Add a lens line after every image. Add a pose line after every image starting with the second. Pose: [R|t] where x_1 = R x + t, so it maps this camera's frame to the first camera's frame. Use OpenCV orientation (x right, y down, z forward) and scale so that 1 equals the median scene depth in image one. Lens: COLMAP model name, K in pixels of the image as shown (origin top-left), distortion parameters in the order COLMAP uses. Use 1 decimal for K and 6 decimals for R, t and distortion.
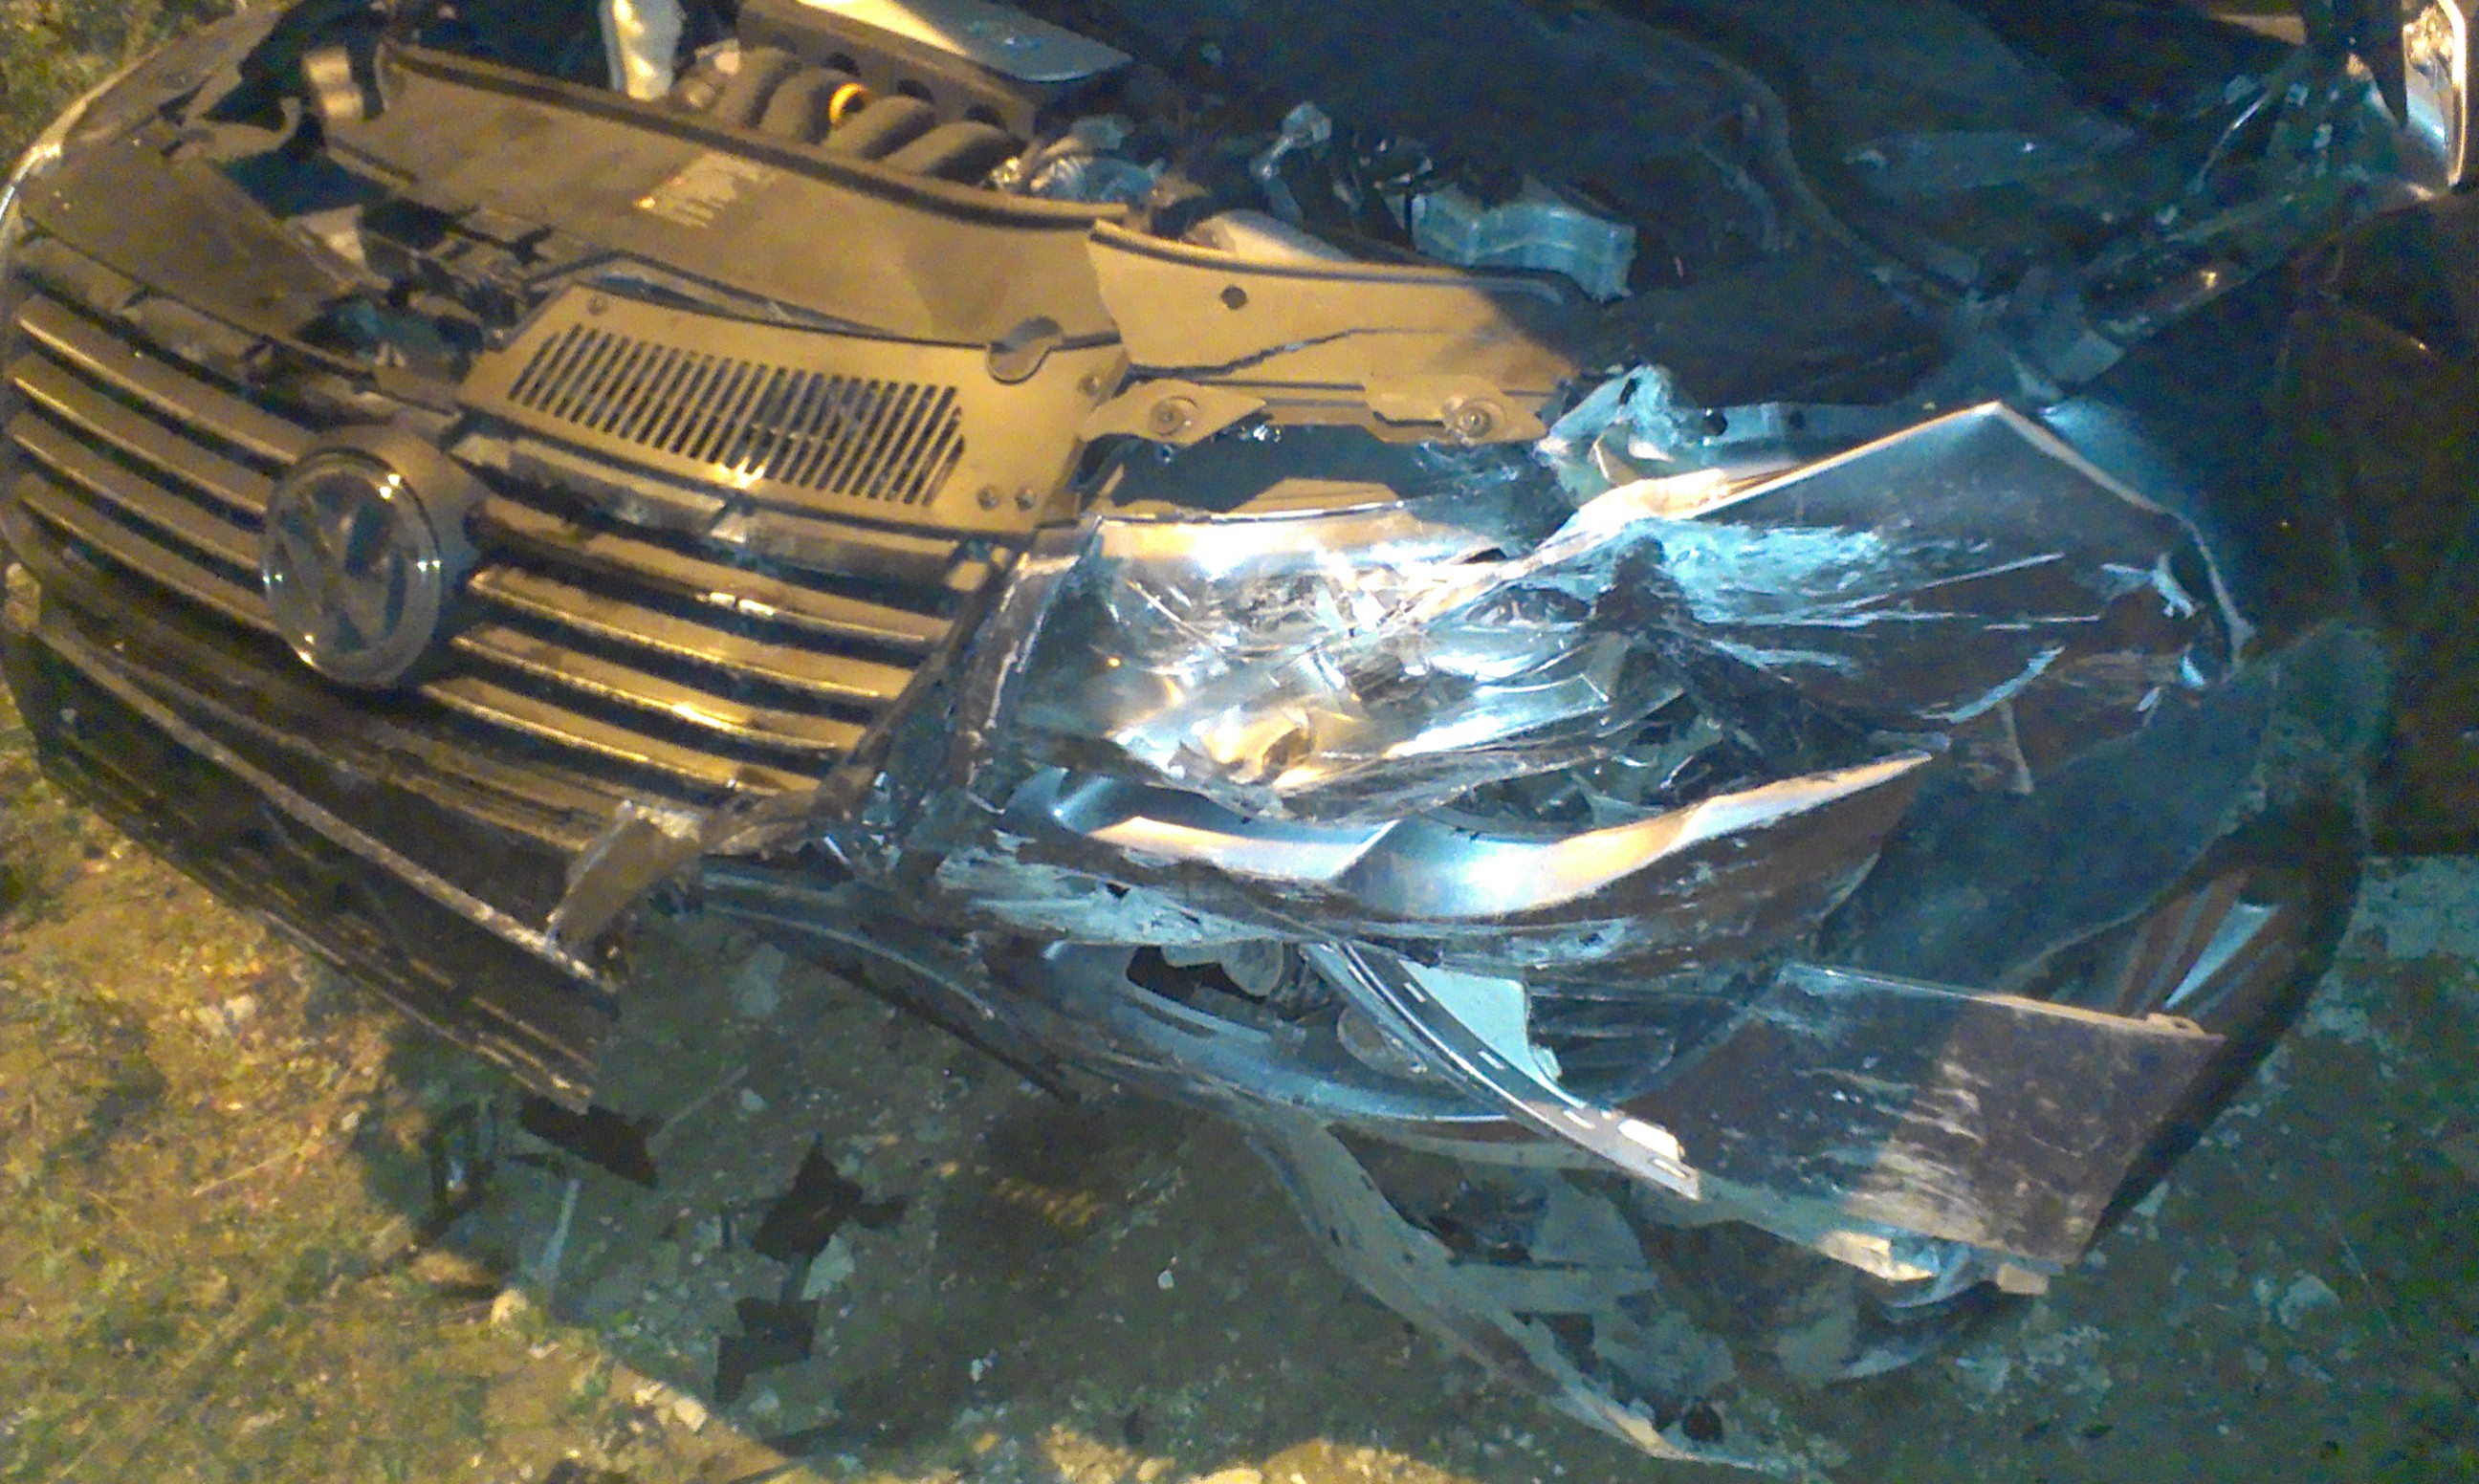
lens RADIAL K [[1833.8, 0, 1239.5], [0, 1833.8, 742.0], [0, 0, 1]] dist [0.101017, -0.153556]
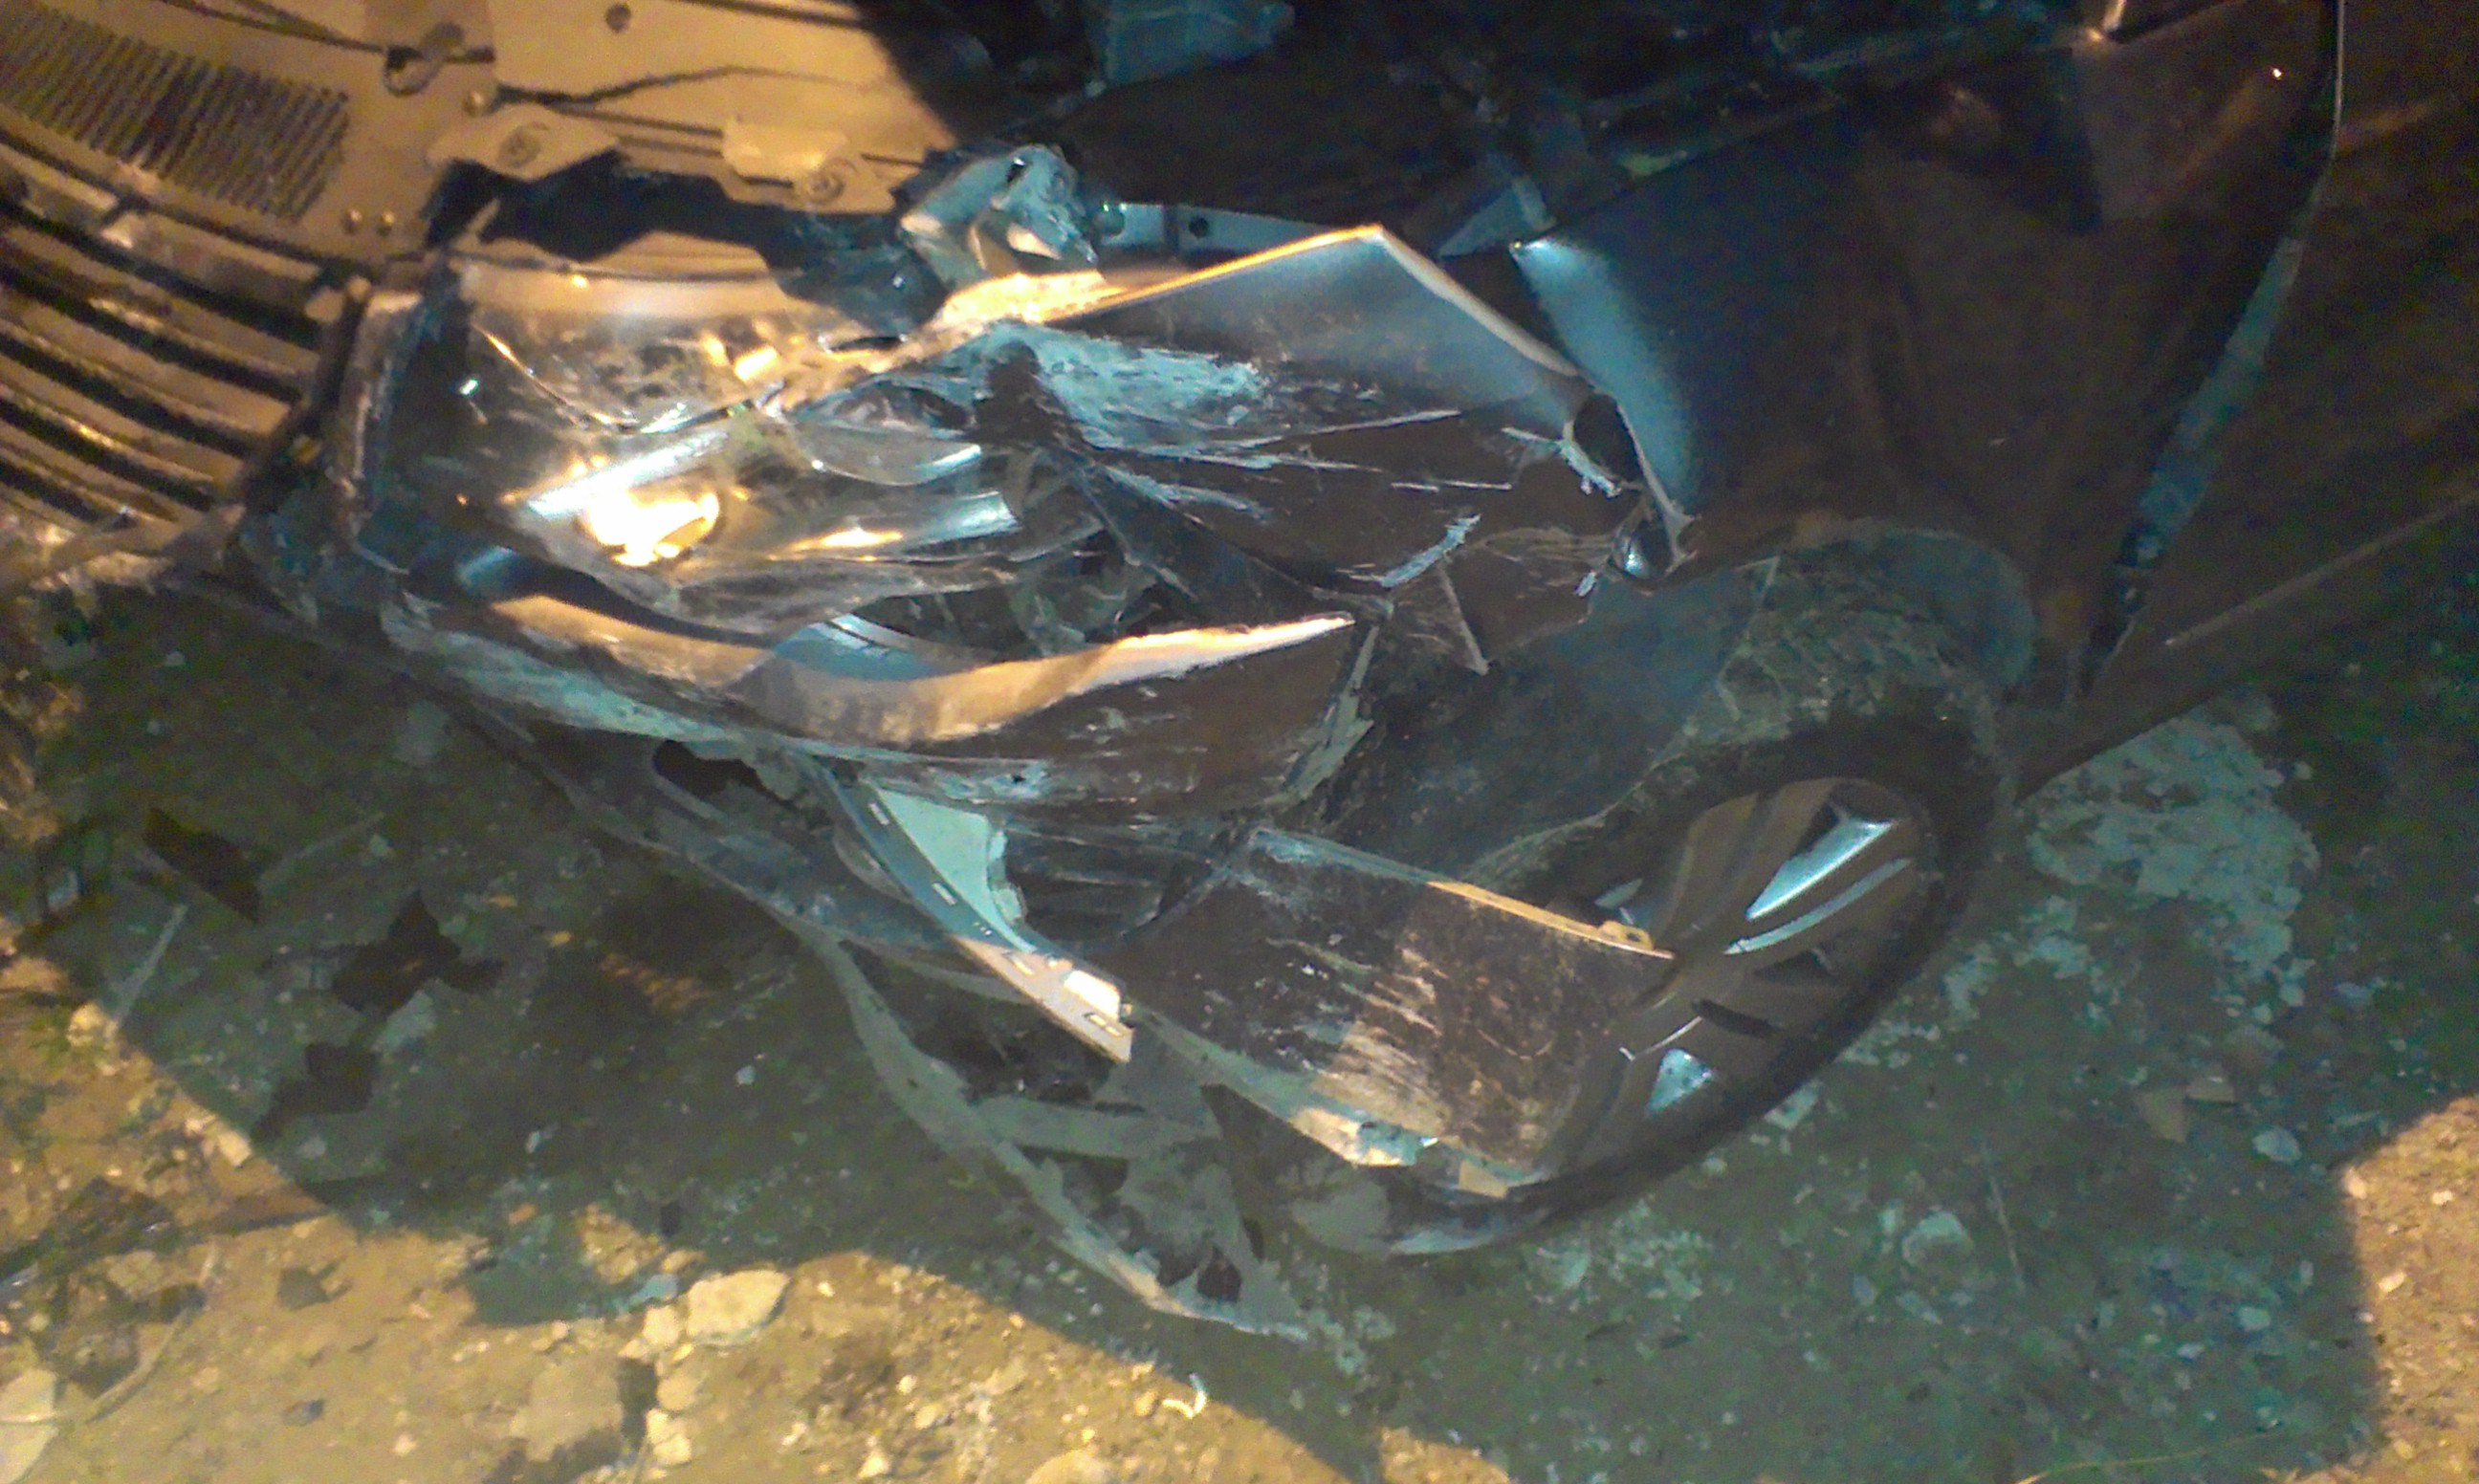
lens RADIAL K [[1875.9, 0, 1239.5], [0, 1875.9, 742.0], [0, 0, 1]] dist [0.096712, -0.146081]
pose [[0.992826, 0.111795, -0.042411, 0.318974], [-0.106519, 0.988092, 0.111027, -0.026444], [0.054318, -0.105713, 0.992912, 0.061555]]
